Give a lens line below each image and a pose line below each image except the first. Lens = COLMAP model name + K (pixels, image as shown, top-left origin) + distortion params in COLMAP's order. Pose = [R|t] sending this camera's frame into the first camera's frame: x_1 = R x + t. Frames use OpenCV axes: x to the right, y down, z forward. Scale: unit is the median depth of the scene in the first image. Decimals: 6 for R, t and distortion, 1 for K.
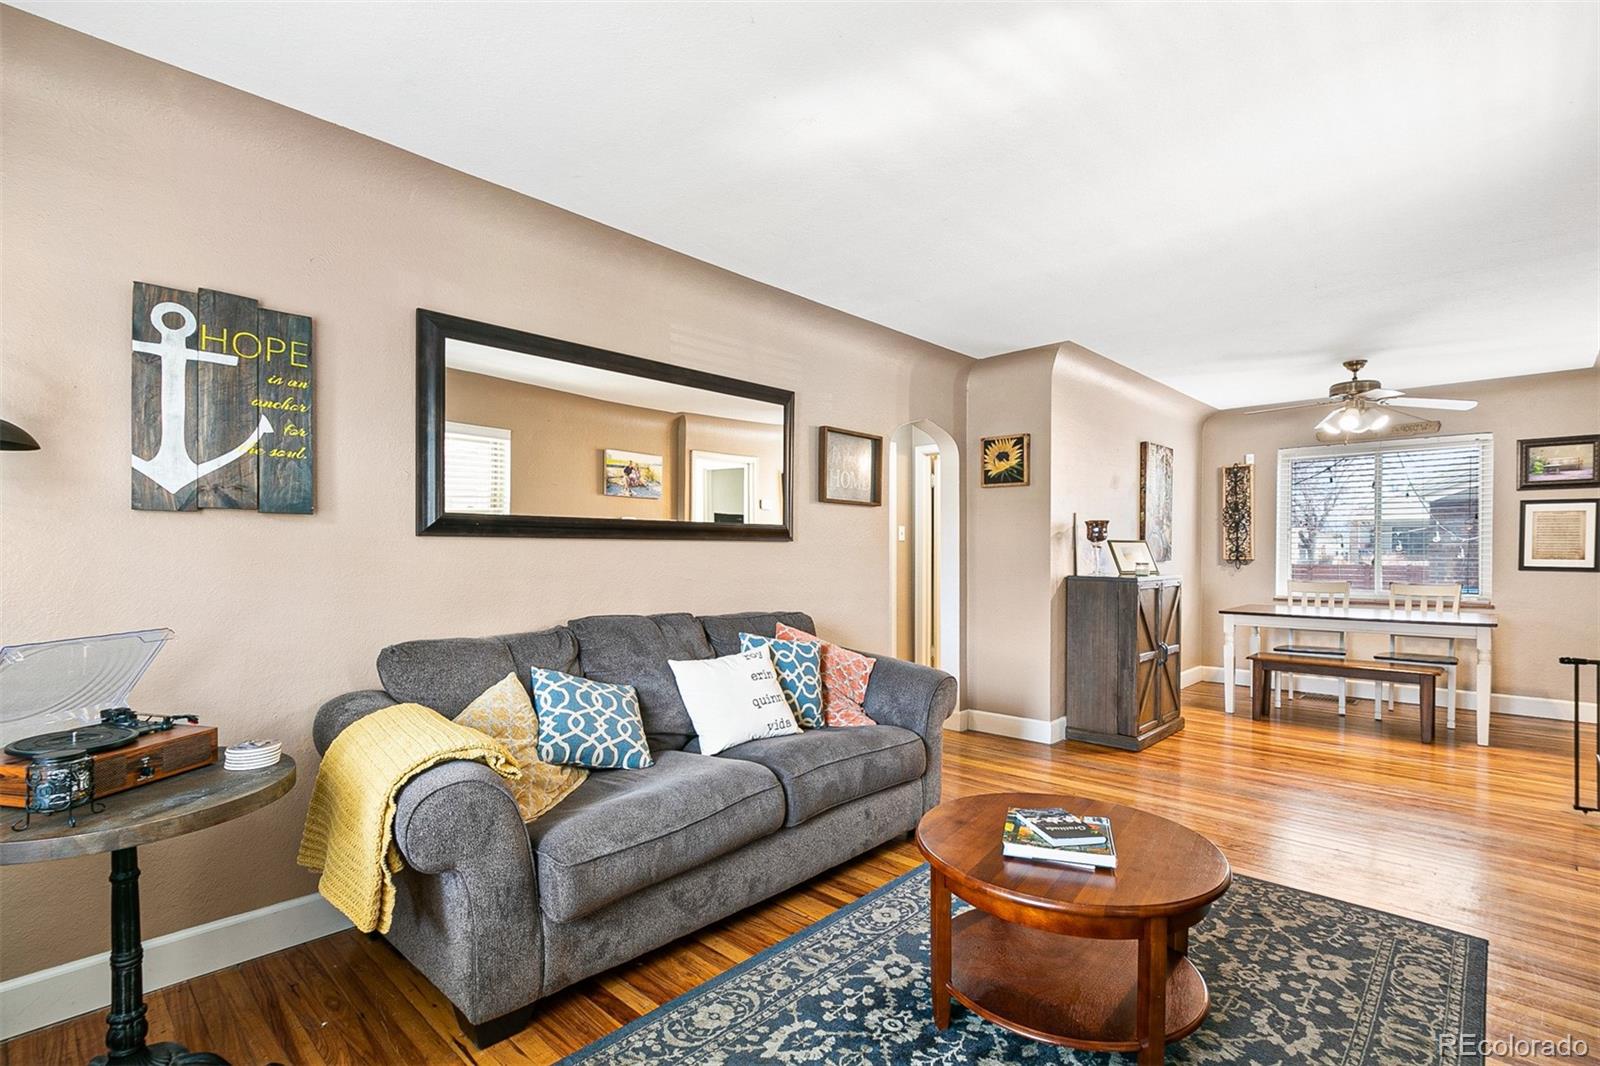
lens RADIAL K [[746.7, 0, 779.3], [0, 746.7, 566.9], [0, 0, 1]] dist [-0.014652, 0.000396]
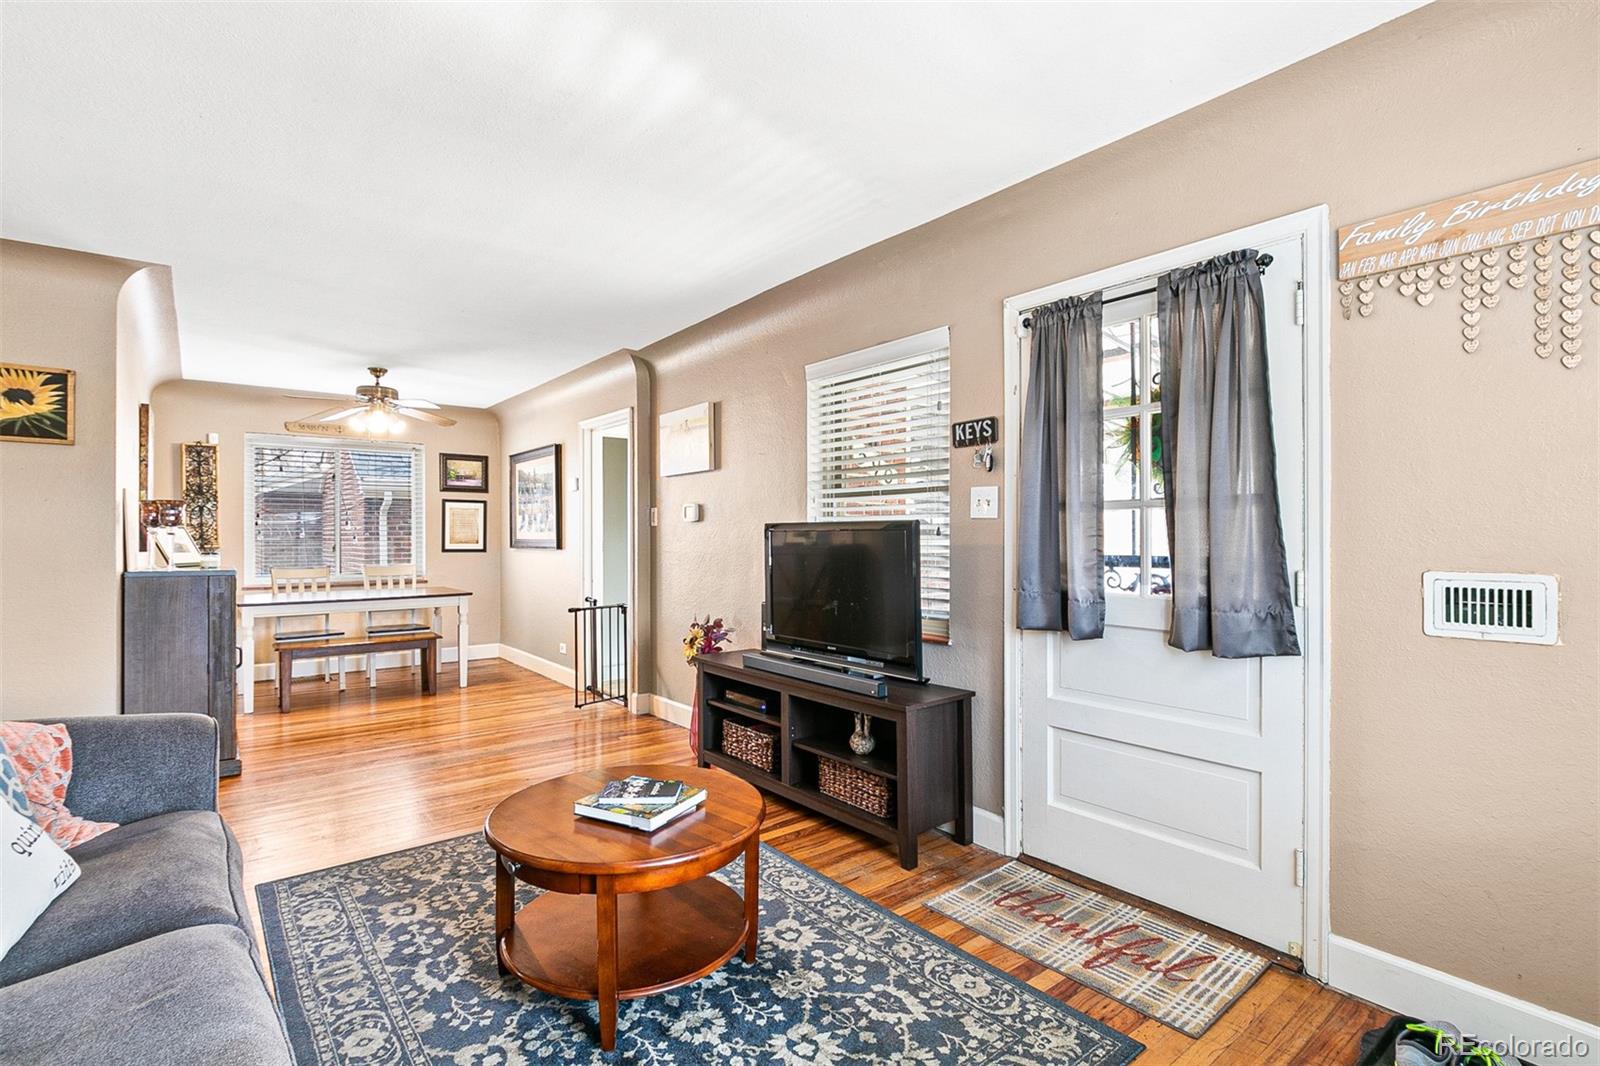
lens RADIAL K [[746.7, 0, 785.5], [0, 746.7, 538.9], [0, 0, 1]] dist [-0.014652, 0.000396]
pose [[0.127068, -0.003672, 0.991887, -0.235206], [0.023628, 0.999721, 0.000675, -0.005649], [-0.991613, 0.023350, 0.127119, 0.225084]]
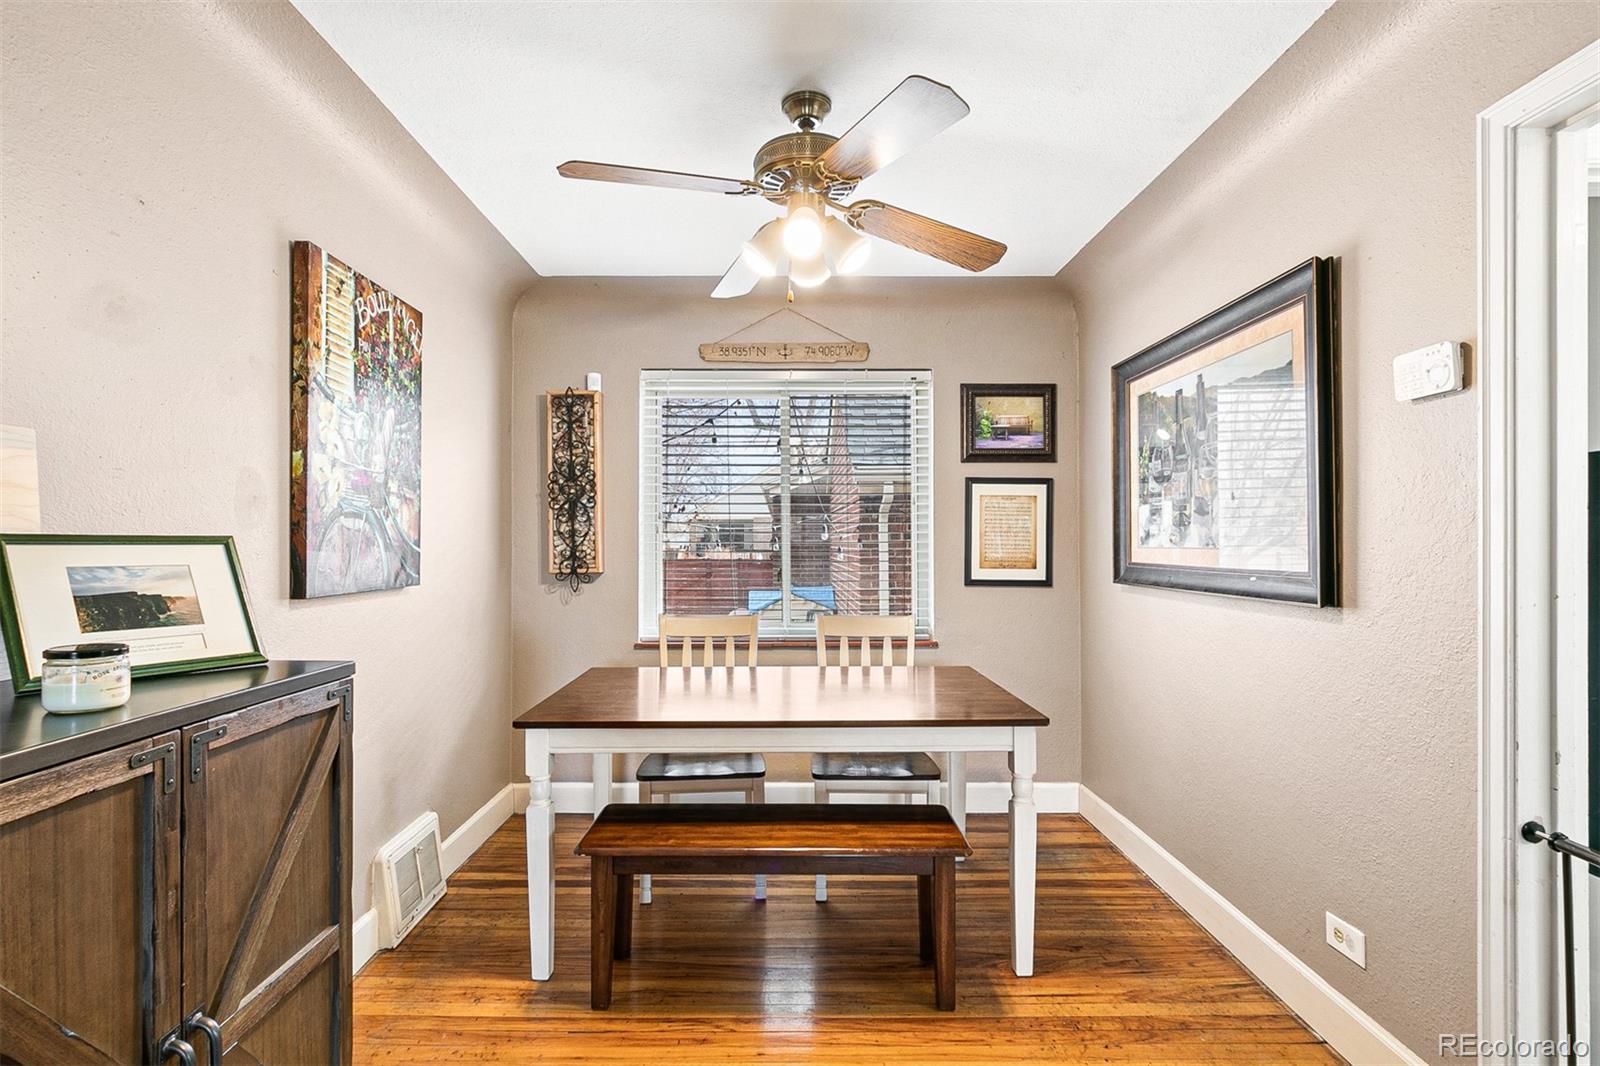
lens RADIAL K [[746.7, 0, 808.7], [0, 746.7, 540.4], [0, 0, 1]] dist [-0.014652, 0.000396]
pose [[0.684317, 0.003013, 0.729178, 0.437125], [0.016705, 0.999664, -0.019808, -0.024748], [-0.728993, 0.025736, 0.684037, 0.656304]]
